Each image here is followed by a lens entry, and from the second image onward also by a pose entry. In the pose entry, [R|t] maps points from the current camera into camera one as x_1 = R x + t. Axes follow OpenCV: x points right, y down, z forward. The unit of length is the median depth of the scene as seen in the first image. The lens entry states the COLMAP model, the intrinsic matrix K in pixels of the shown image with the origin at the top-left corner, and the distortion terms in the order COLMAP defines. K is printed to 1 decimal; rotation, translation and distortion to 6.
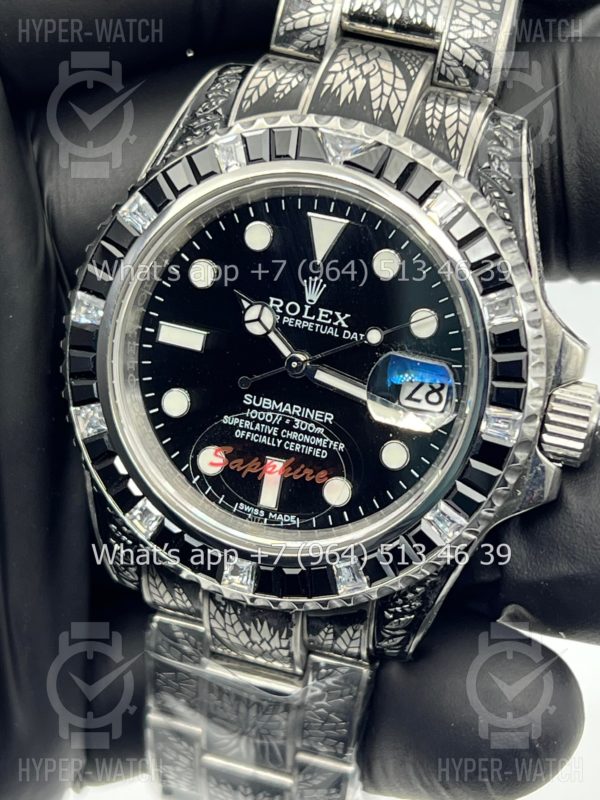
lens RADIAL K [[1877.9, 0, 300.0], [0, 1877.9, 400.0], [0, 0, 1]] dist [0.234584, -0.883713]
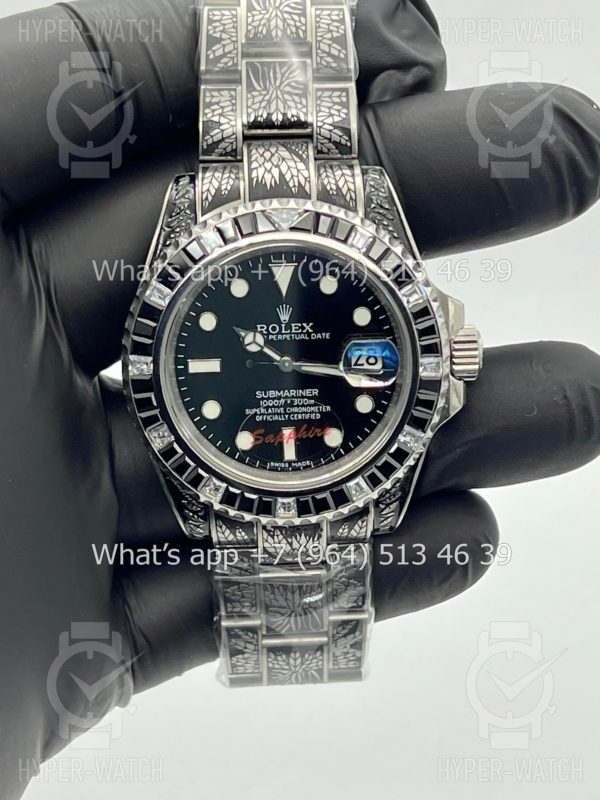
lens RADIAL K [[1877.9, 0, 300.0], [0, 1877.9, 400.0], [0, 0, 1]] dist [0.234584, -0.883713]
pose [[0.936860, -0.270807, 0.221262, -0.331260], [0.255849, 0.962112, 0.094241, -0.129711], [-0.238400, -0.031681, 0.970650, -0.463809]]
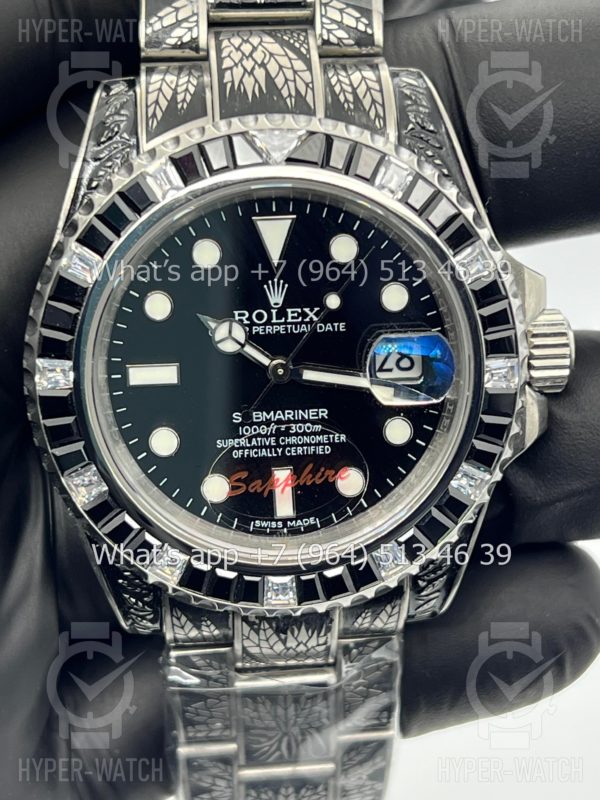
lens RADIAL K [[1877.9, 0, 300.0], [0, 1877.9, 400.0], [0, 0, 1]] dist [0.234584, -0.883713]
pose [[0.922396, -0.280958, 0.265043, -0.255059], [0.258211, 0.958876, 0.117833, -0.116442], [-0.287250, -0.040251, 0.957010, 0.057031]]
